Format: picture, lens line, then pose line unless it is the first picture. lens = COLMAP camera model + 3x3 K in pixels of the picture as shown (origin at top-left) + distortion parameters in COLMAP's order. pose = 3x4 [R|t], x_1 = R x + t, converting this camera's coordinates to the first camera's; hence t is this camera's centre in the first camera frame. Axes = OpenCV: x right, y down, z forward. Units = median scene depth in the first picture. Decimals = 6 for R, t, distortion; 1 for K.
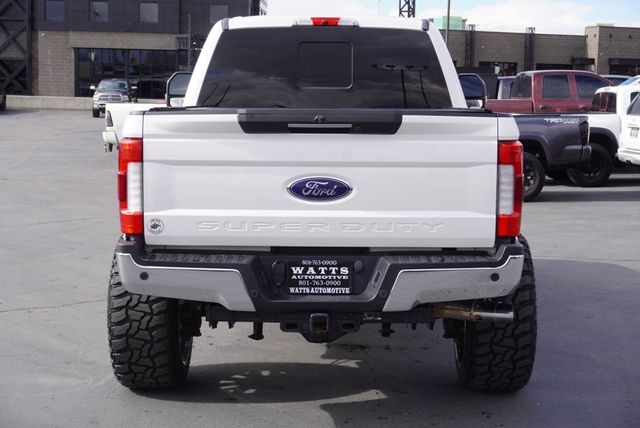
lens RADIAL K [[1115.6, 0, 320.0], [0, 1115.6, 214.0], [0, 0, 1]] dist [0.003844, 0.031030]
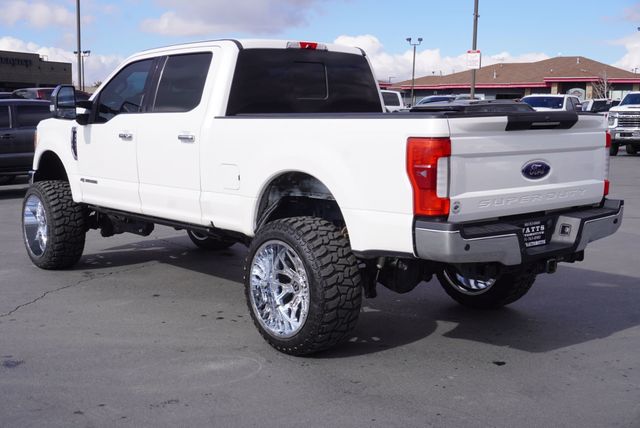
lens RADIAL K [[846.1, 0, 320.0], [0, 846.1, 214.0], [0, 0, 1]] dist [0.015980, 0.027064]
pose [[0.746996, -0.090605, 0.658626, -0.884149], [0.079323, 0.995740, 0.047015, -0.038322], [-0.660080, 0.017124, 0.751000, 0.389138]]
